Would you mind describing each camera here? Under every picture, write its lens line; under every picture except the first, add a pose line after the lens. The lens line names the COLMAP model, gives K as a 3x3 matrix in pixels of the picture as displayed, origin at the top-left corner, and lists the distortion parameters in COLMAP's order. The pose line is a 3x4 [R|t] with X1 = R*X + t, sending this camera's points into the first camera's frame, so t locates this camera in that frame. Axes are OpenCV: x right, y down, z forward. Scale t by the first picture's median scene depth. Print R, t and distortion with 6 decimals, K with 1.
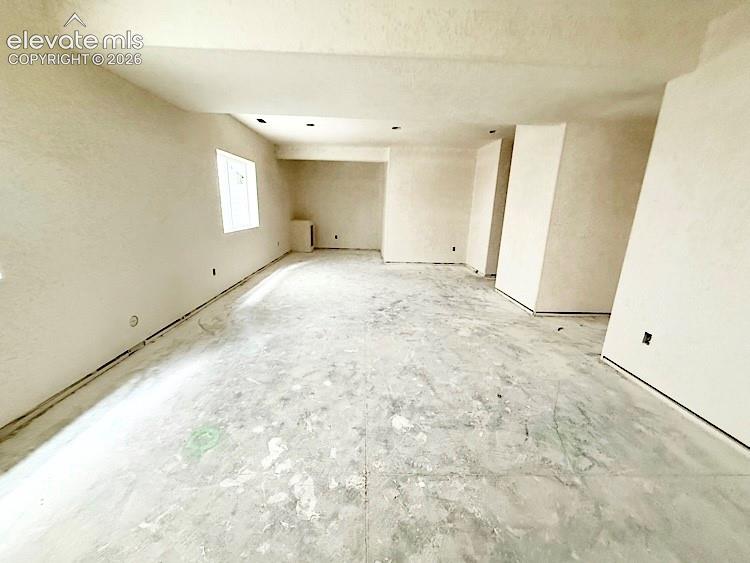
lens RADIAL K [[297.3, 0, 374.0], [0, 297.3, 281.1], [0, 0, 1]] dist [-0.000645, -0.000259]
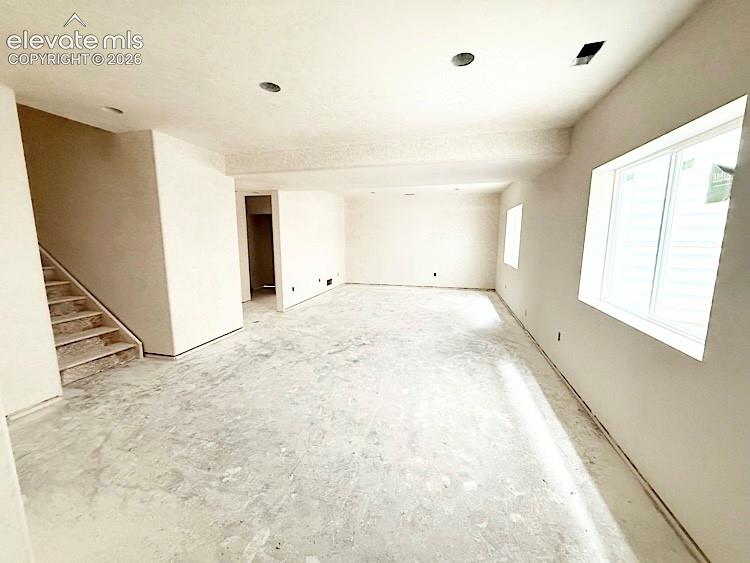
lens RADIAL K [[297.3, 0, 375.4], [0, 297.3, 282.1], [0, 0, 1]] dist [-0.000645, -0.000259]
pose [[-0.959525, -0.072476, 0.272138, -0.277235], [0.040358, 0.920958, 0.387566, -0.490244], [-0.278717, 0.382862, -0.880757, 1.785896]]
